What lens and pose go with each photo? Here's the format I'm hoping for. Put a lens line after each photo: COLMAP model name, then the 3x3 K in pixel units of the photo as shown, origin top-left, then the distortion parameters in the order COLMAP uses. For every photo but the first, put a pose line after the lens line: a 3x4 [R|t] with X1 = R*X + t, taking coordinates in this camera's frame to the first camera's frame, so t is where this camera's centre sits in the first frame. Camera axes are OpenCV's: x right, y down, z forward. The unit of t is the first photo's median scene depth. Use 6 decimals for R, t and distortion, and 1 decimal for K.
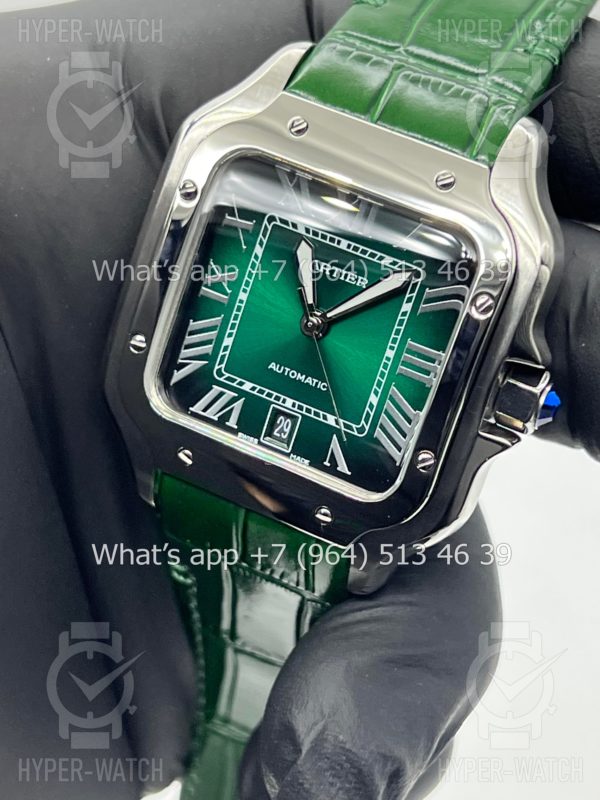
lens RADIAL K [[1944.7, 0, 300.0], [0, 1944.7, 400.0], [0, 0, 1]] dist [0.416964, -2.888455]
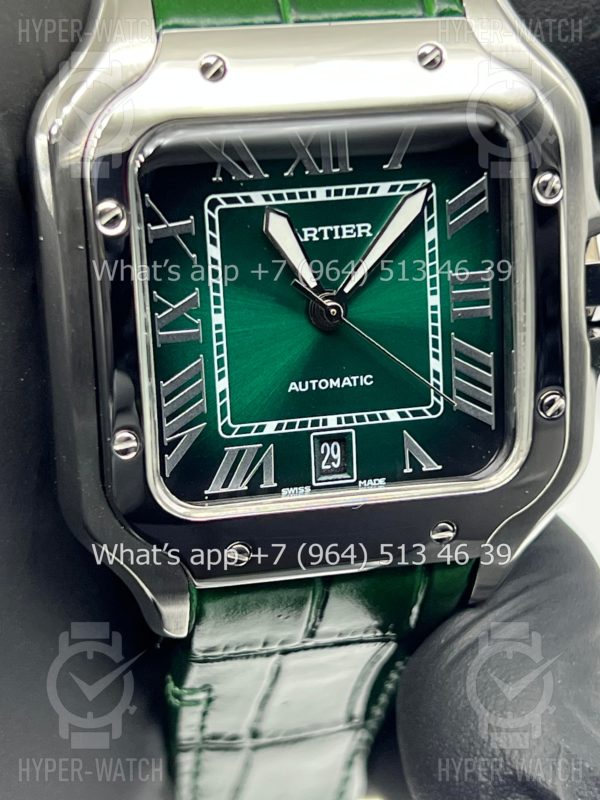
lens RADIAL K [[1944.7, 0, 300.0], [0, 1944.7, 400.0], [0, 0, 1]] dist [0.416964, -2.888455]
pose [[0.783283, -0.450319, 0.428579, -0.328871], [0.415445, 0.892032, 0.178001, -0.142656], [-0.462464, 0.038626, 0.885796, 0.351043]]
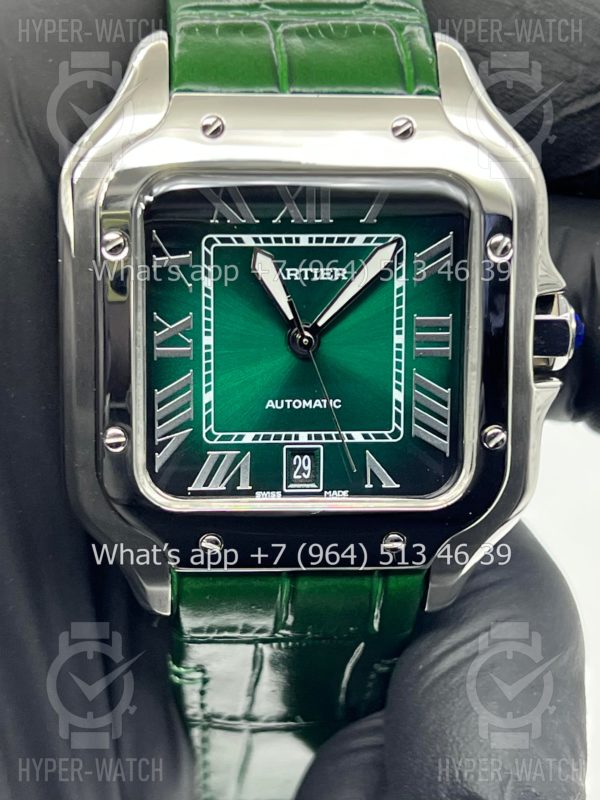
lens RADIAL K [[1944.7, 0, 300.0], [0, 1944.7, 400.0], [0, 0, 1]] dist [0.416964, -2.888455]
pose [[0.869057, -0.368910, 0.329614, -0.282625], [0.361682, 0.928377, 0.085449, -0.087166], [-0.337529, 0.044955, 0.940241, 0.197524]]
